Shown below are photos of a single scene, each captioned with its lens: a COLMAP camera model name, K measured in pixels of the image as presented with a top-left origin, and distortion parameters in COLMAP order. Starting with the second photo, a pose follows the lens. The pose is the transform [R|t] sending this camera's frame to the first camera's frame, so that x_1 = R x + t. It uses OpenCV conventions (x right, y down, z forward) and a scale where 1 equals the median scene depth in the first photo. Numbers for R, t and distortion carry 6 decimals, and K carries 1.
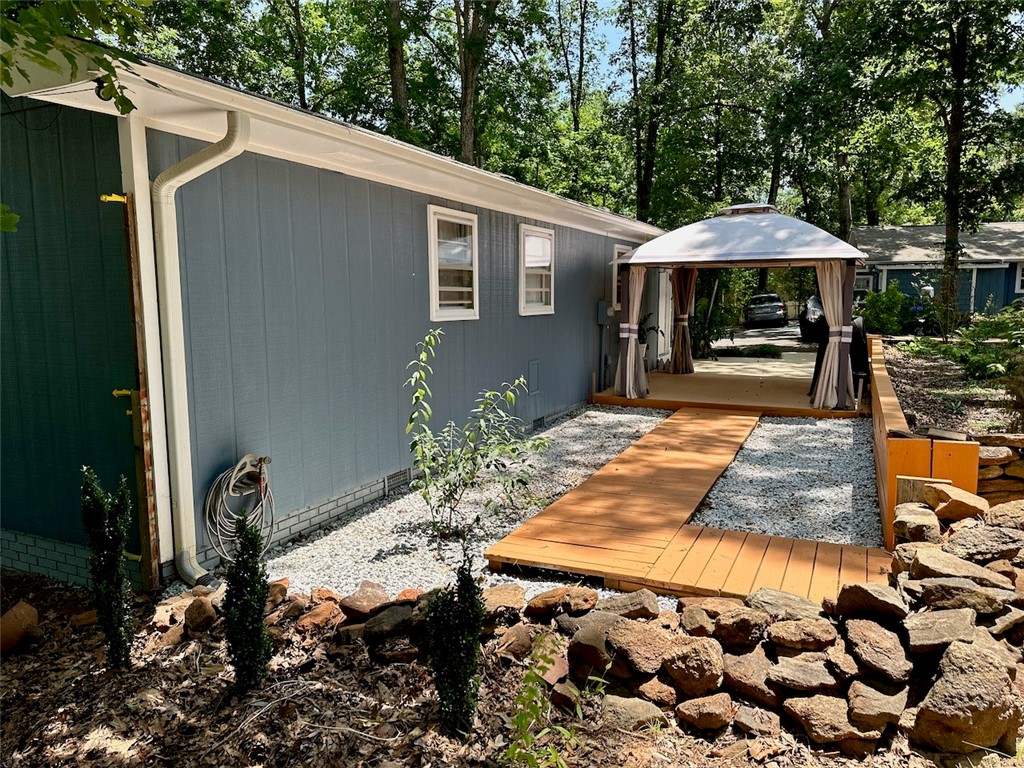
lens RADIAL K [[723.3, 0, 512.0], [0, 723.3, 384.0], [0, 0, 1]] dist [0.121718, -0.175044]
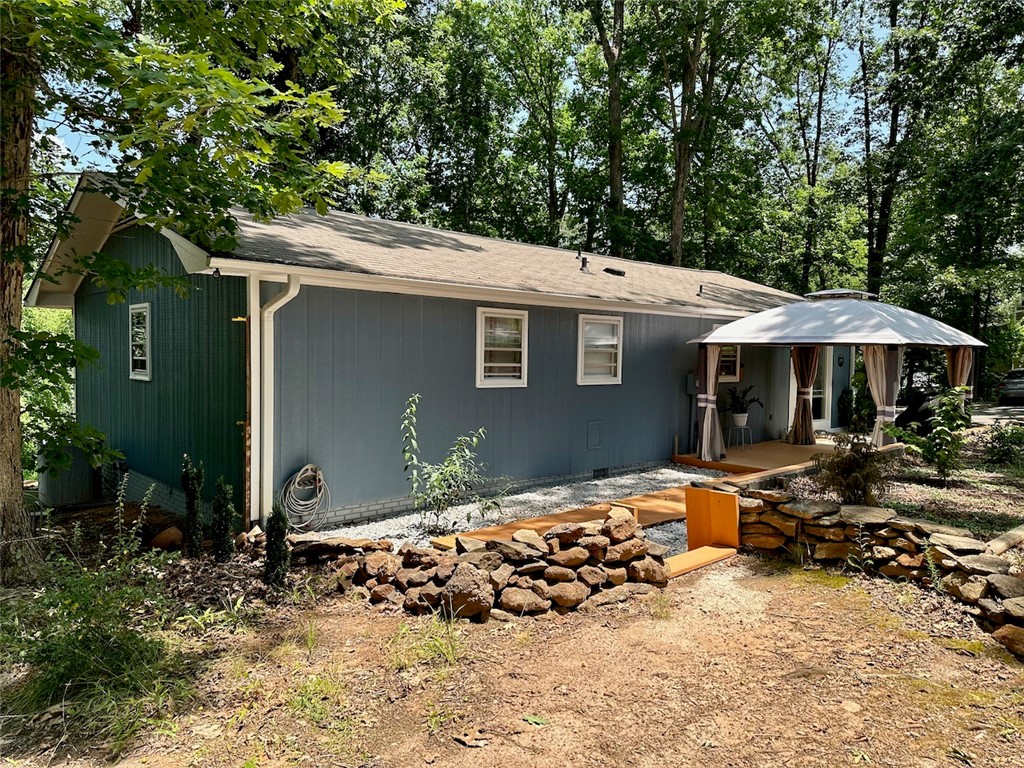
lens RADIAL K [[723.3, 0, 512.0], [0, 723.3, 384.0], [0, 0, 1]] dist [0.121718, -0.175044]
pose [[0.928338, 0.036119, -0.369978, 0.422338], [-0.065981, 0.995475, -0.068374, -0.002154], [0.365835, 0.087886, 0.926521, -0.244688]]
